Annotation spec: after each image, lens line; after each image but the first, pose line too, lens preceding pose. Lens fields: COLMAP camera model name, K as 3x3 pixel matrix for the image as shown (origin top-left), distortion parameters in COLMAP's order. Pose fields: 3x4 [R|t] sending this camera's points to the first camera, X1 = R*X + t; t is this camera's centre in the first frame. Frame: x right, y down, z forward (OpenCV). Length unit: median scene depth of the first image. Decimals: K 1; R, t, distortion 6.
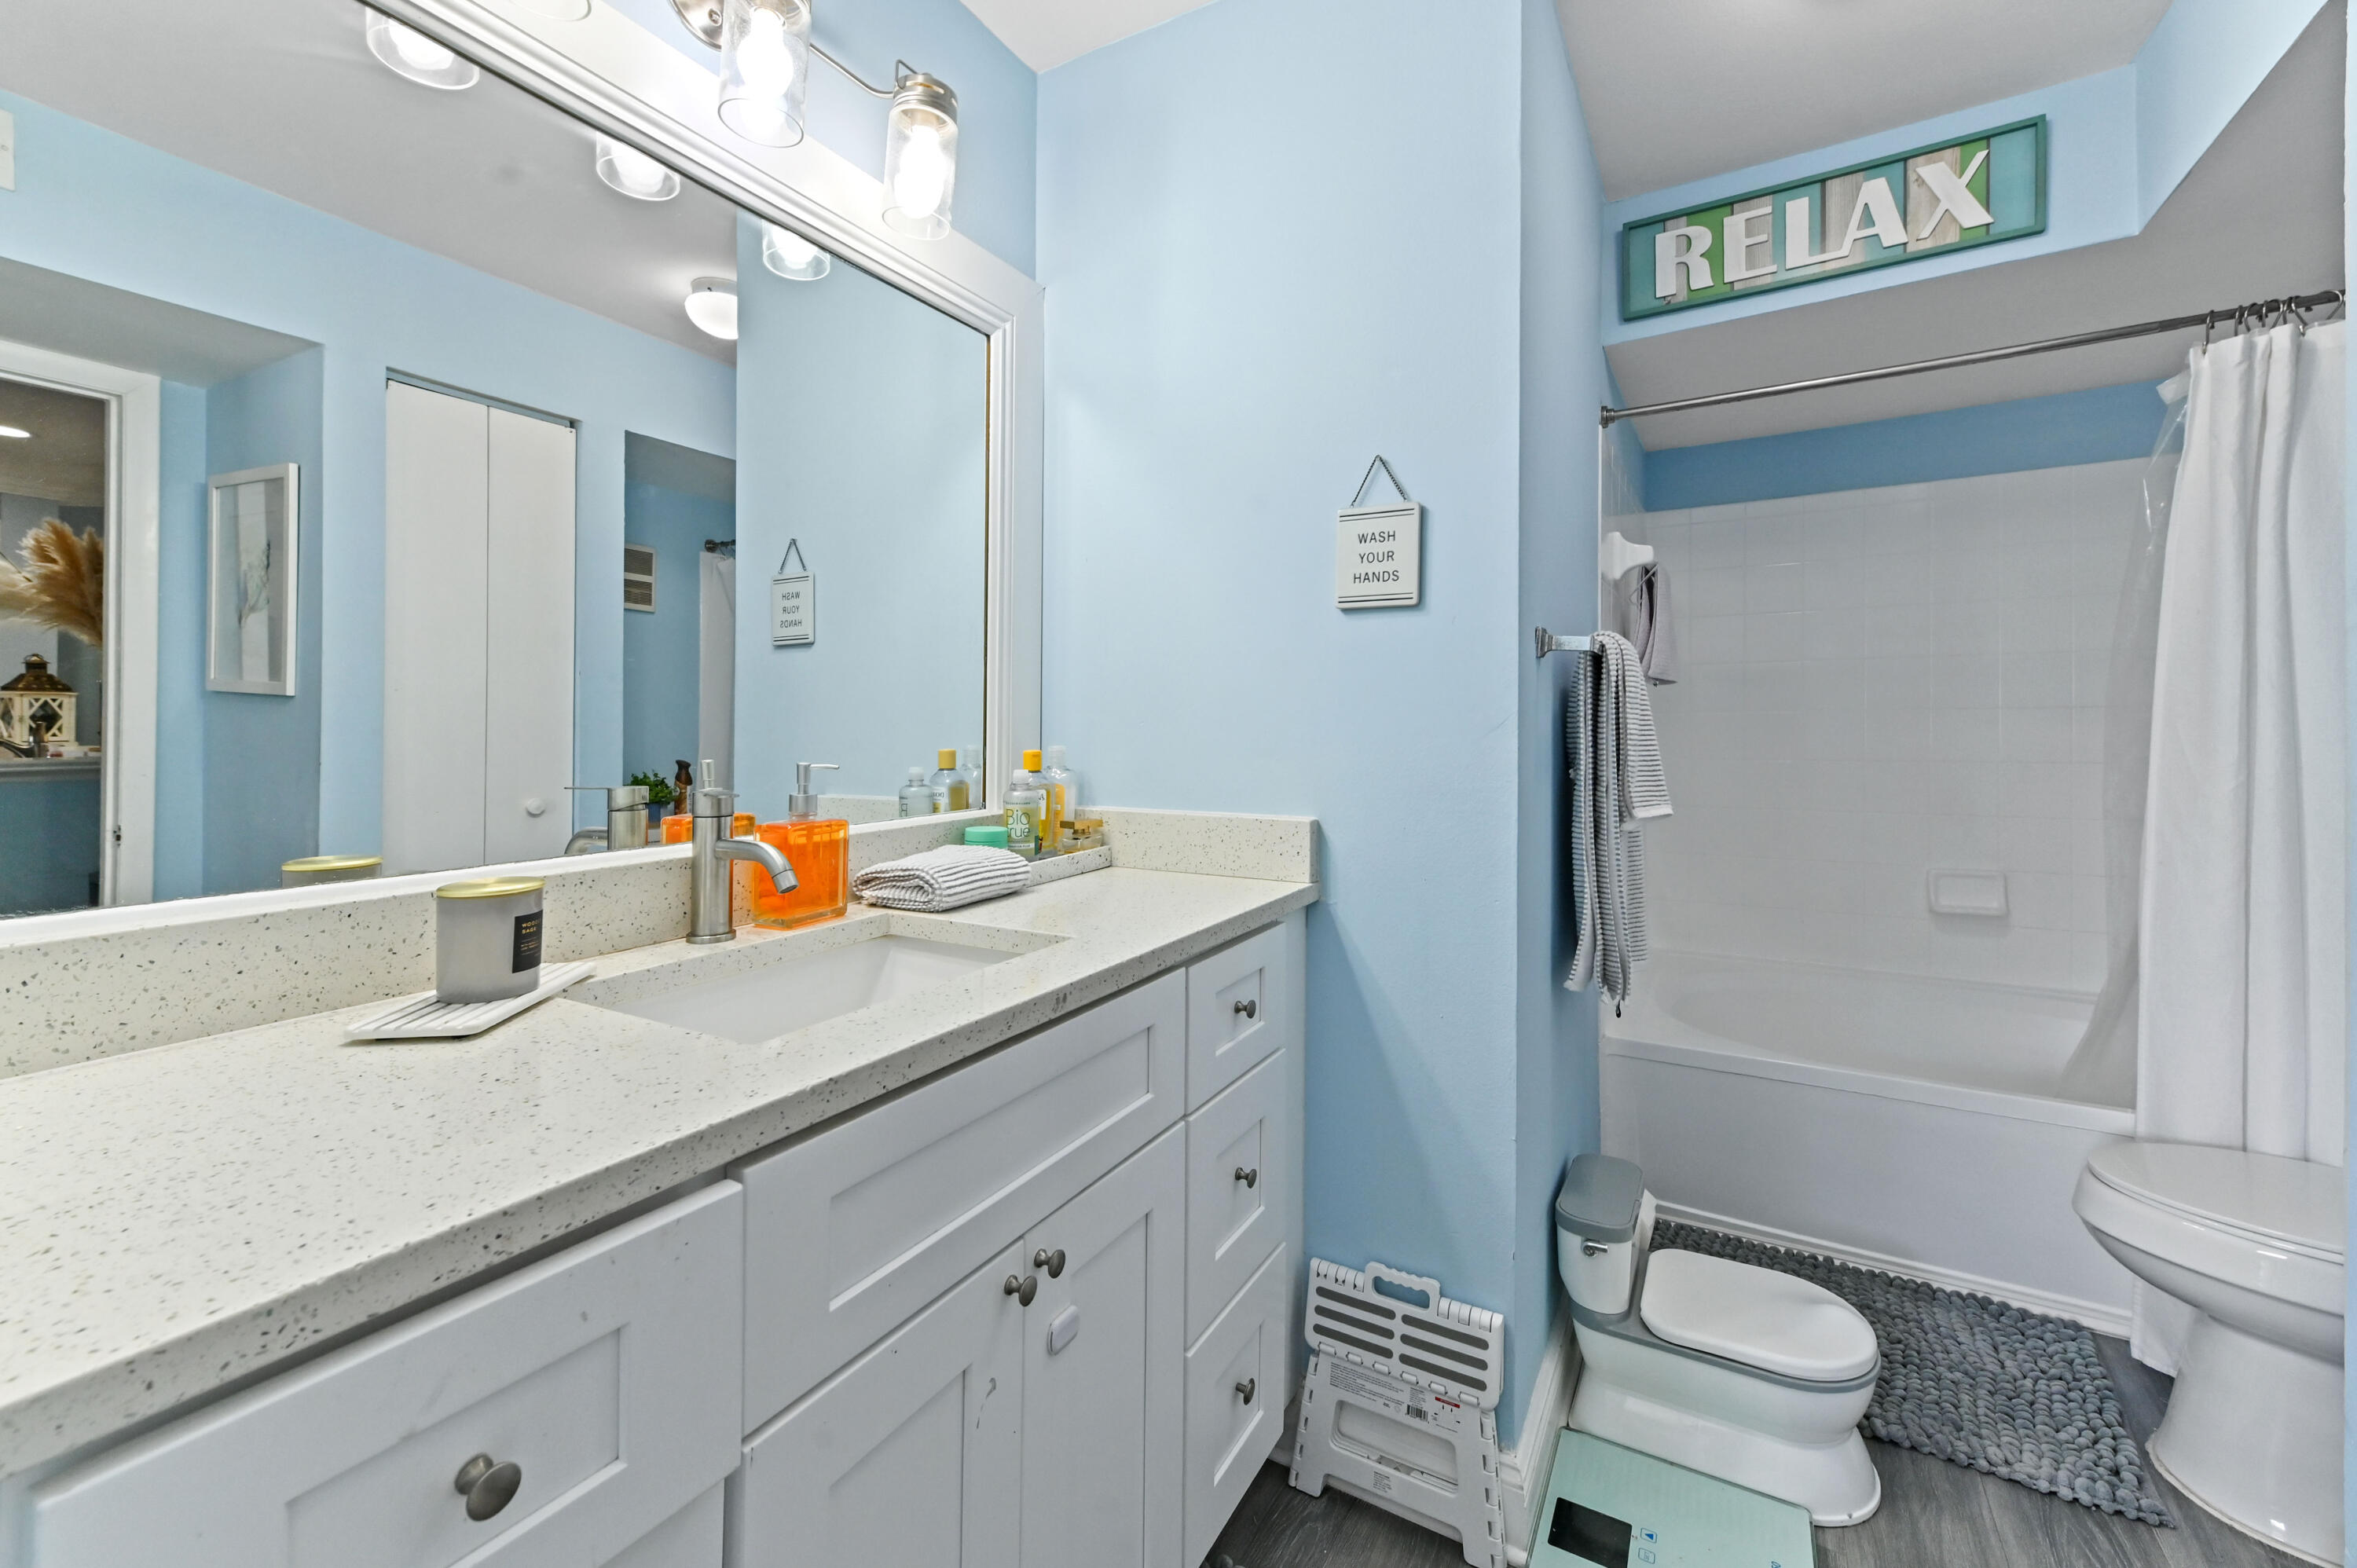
lens RADIAL K [[952.9, 0, 1190.1], [0, 952.9, 714.8], [0, 0, 1]] dist [0.012946, 0.000038]
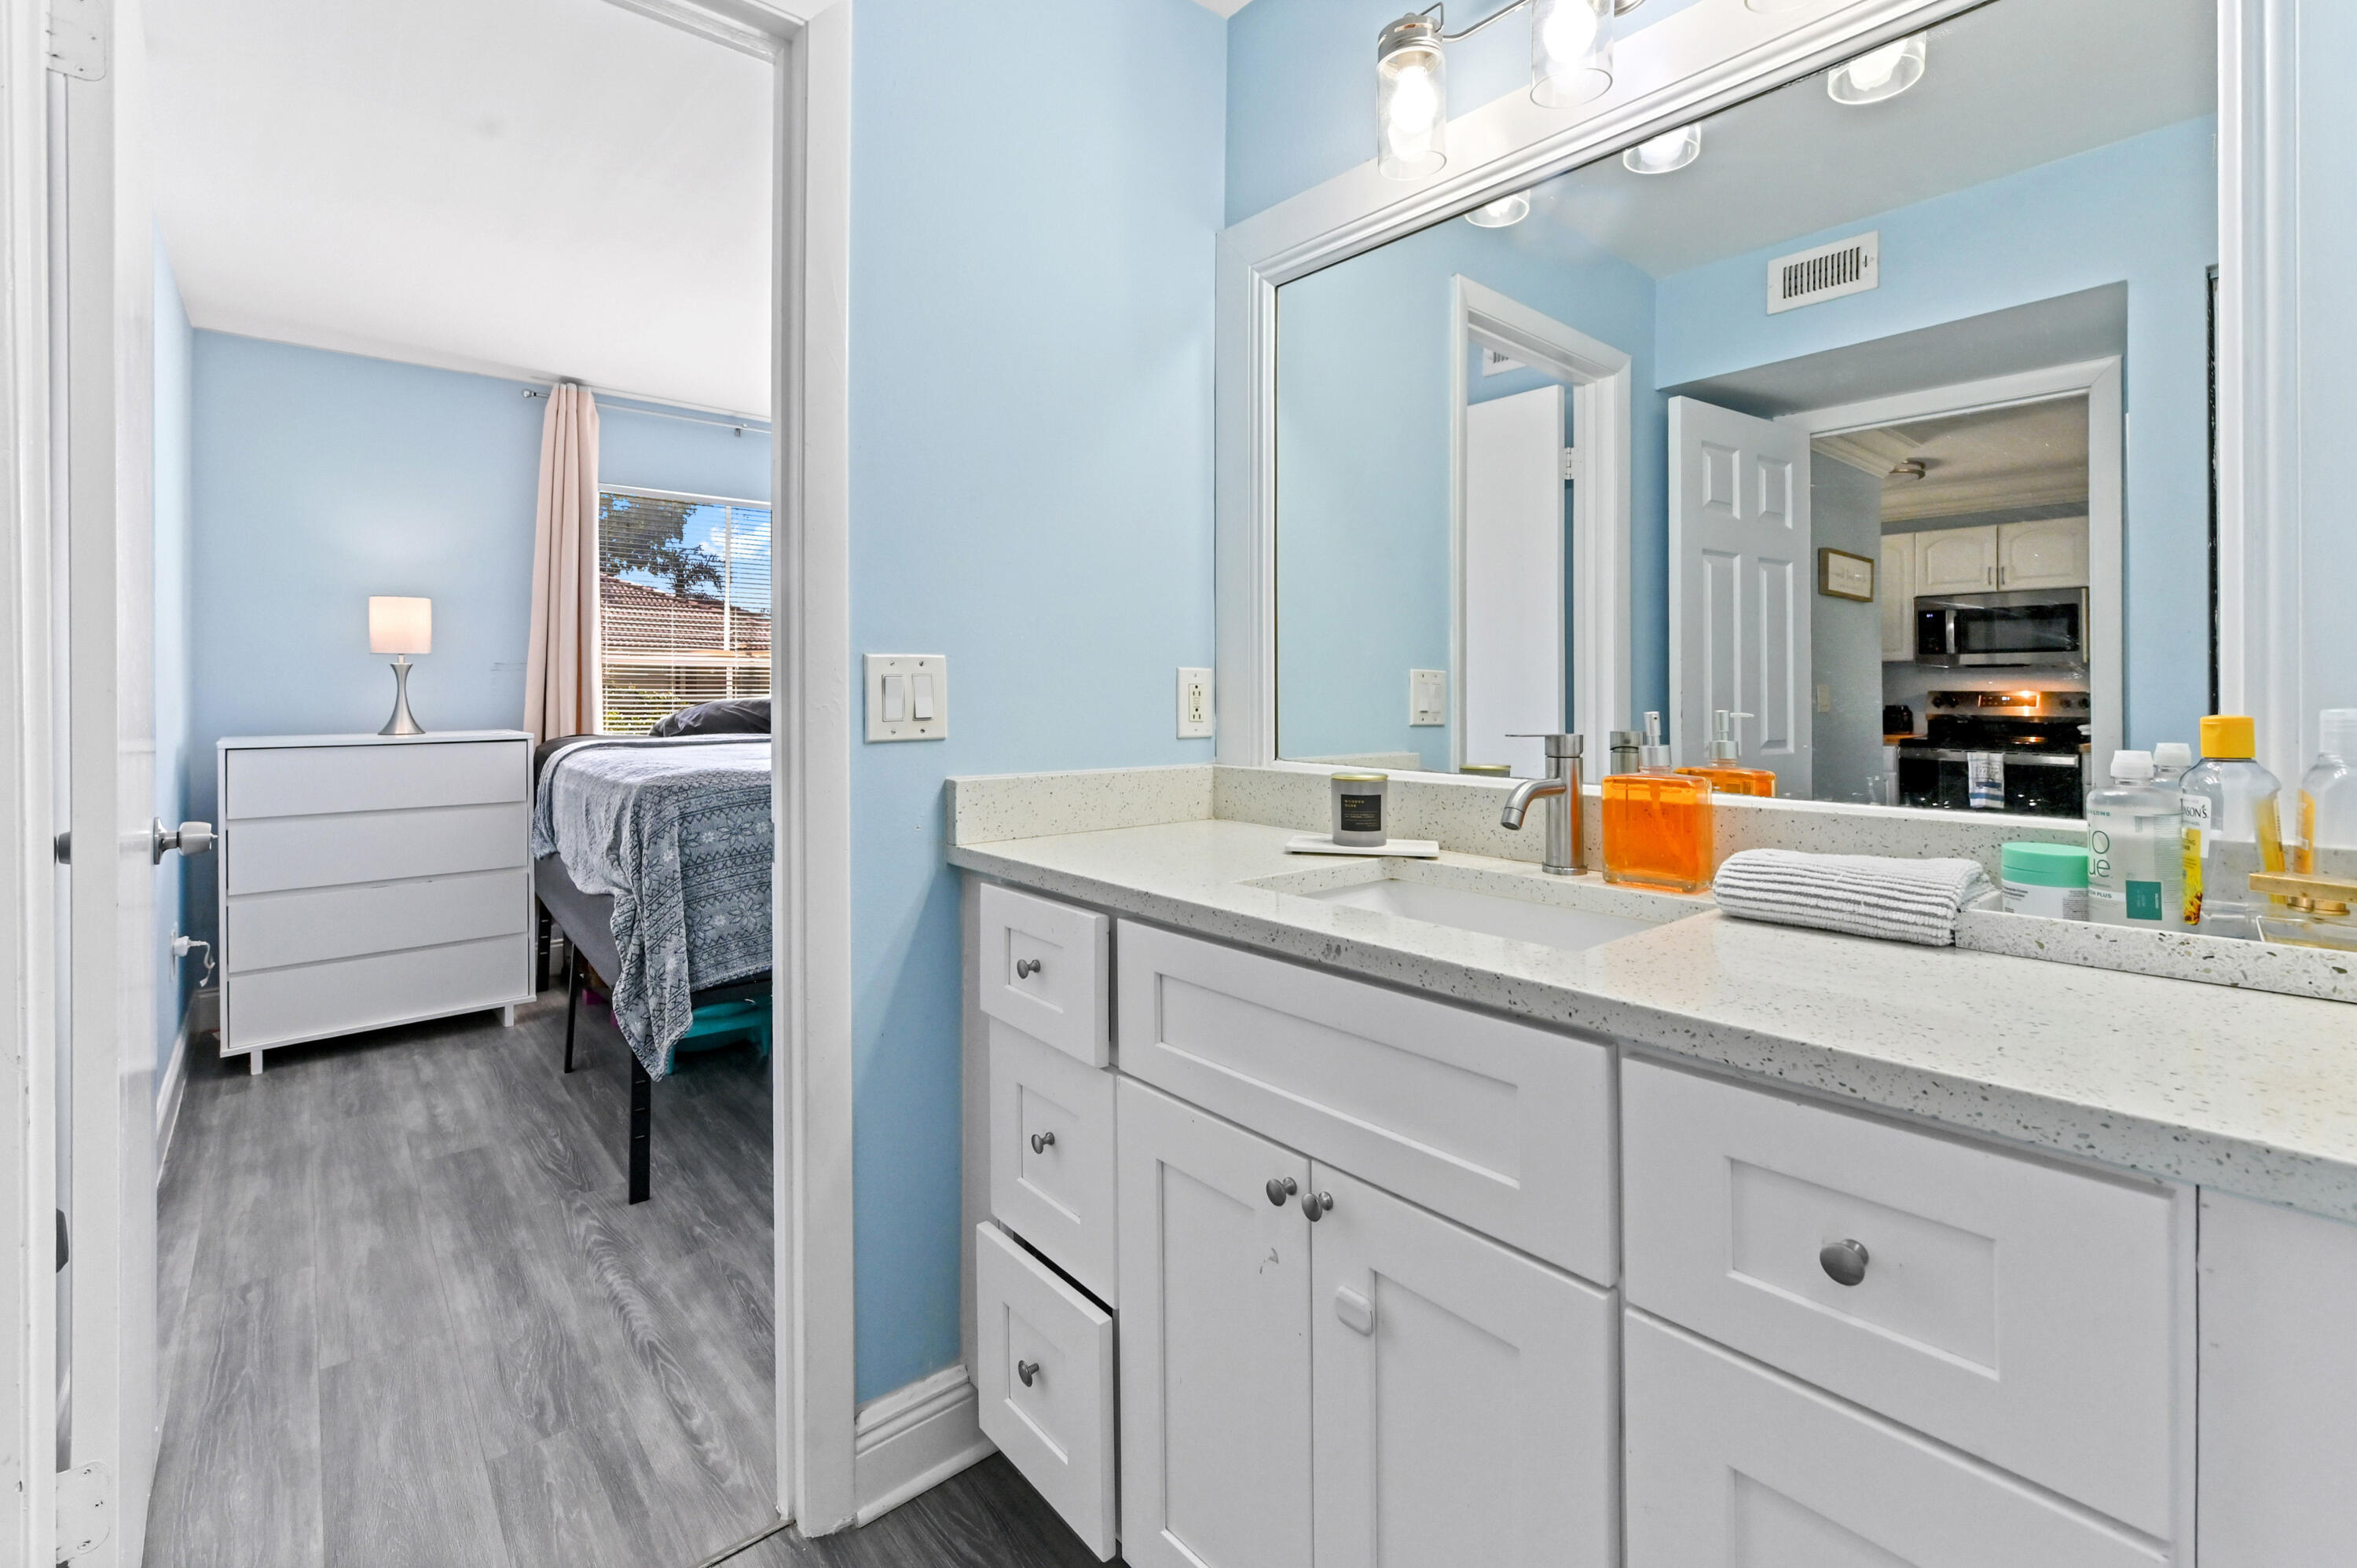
lens RADIAL K [[1026.6, 0, 1180.6], [0, 1026.6, 685.2], [0, 0, 1]] dist [-0.020669, -0.000046]
pose [[-0.333832, -0.006805, -0.942608, 0.518192], [0.000077, 0.999974, -0.007246, 0.024007], [0.942633, -0.002491, -0.333823, 0.699369]]
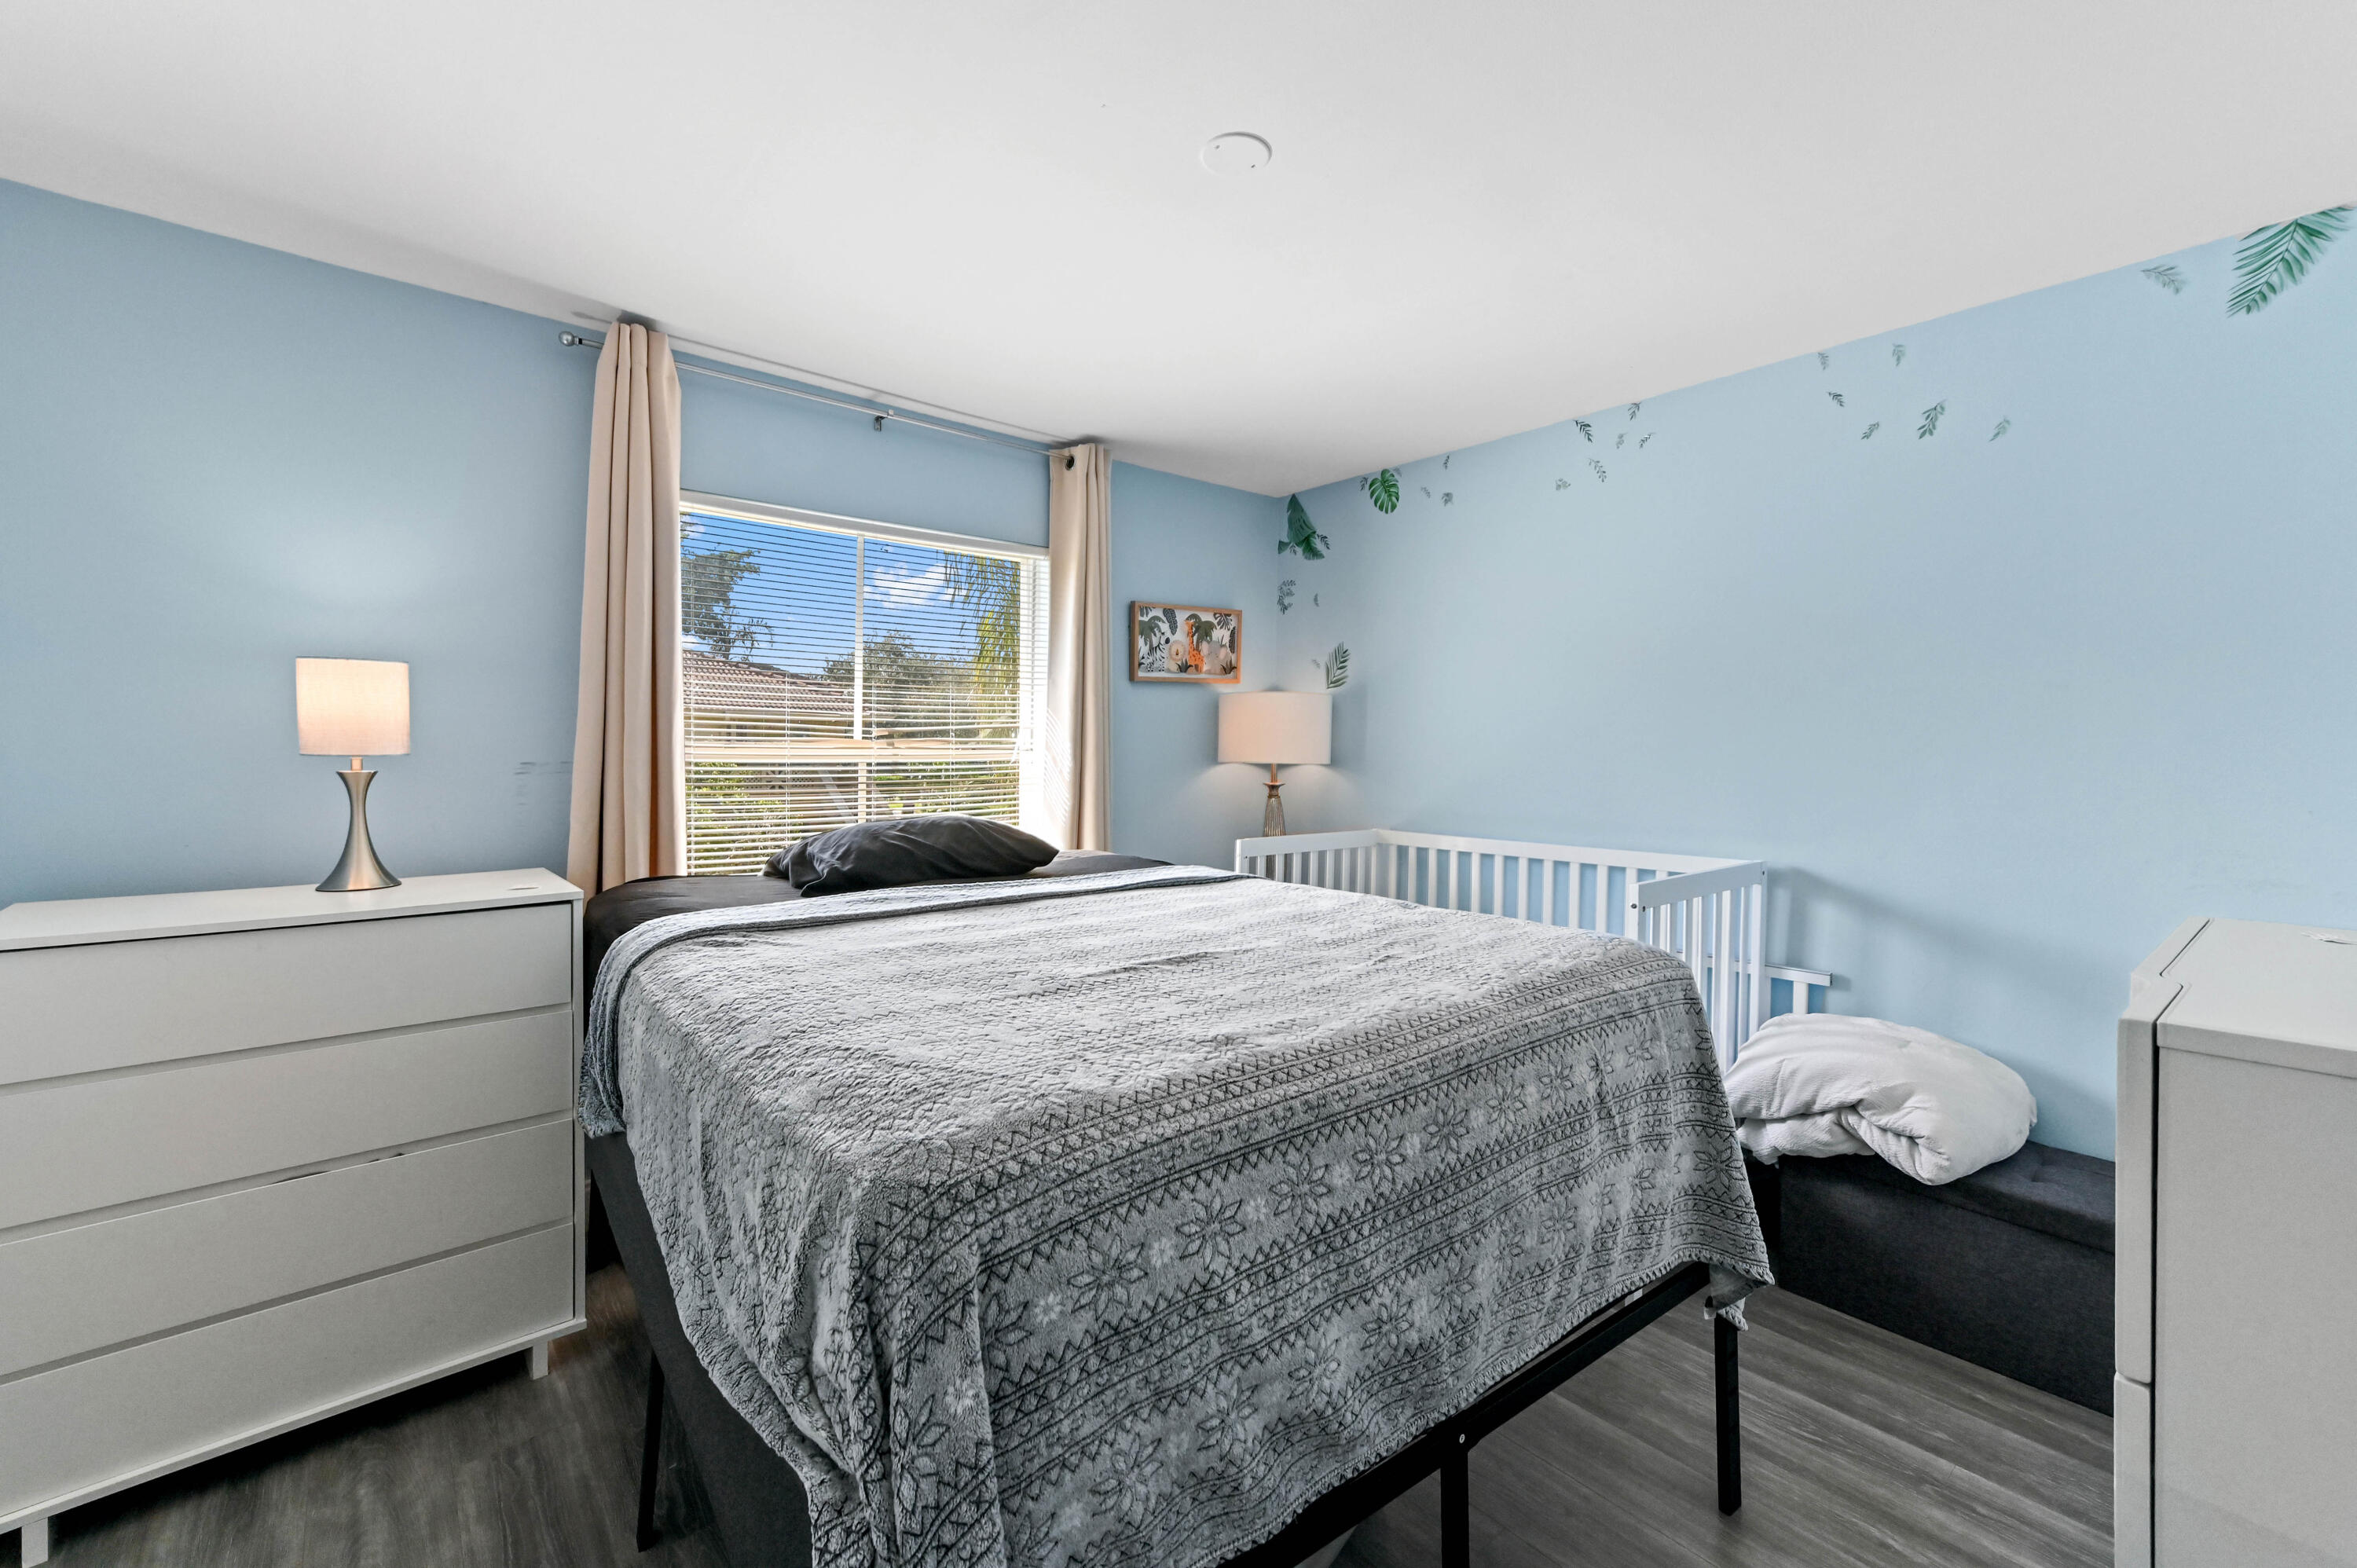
lens RADIAL K [[970.6, 0, 1190.5], [0, 970.6, 764.8], [0, 0, 1]] dist [0.009759, 0.000103]
pose [[-0.343100, 0.009317, -0.939253, -0.198008], [-0.006875, 0.999899, 0.012430, -0.074080], [0.939274, 0.010722, -0.343002, -0.211684]]
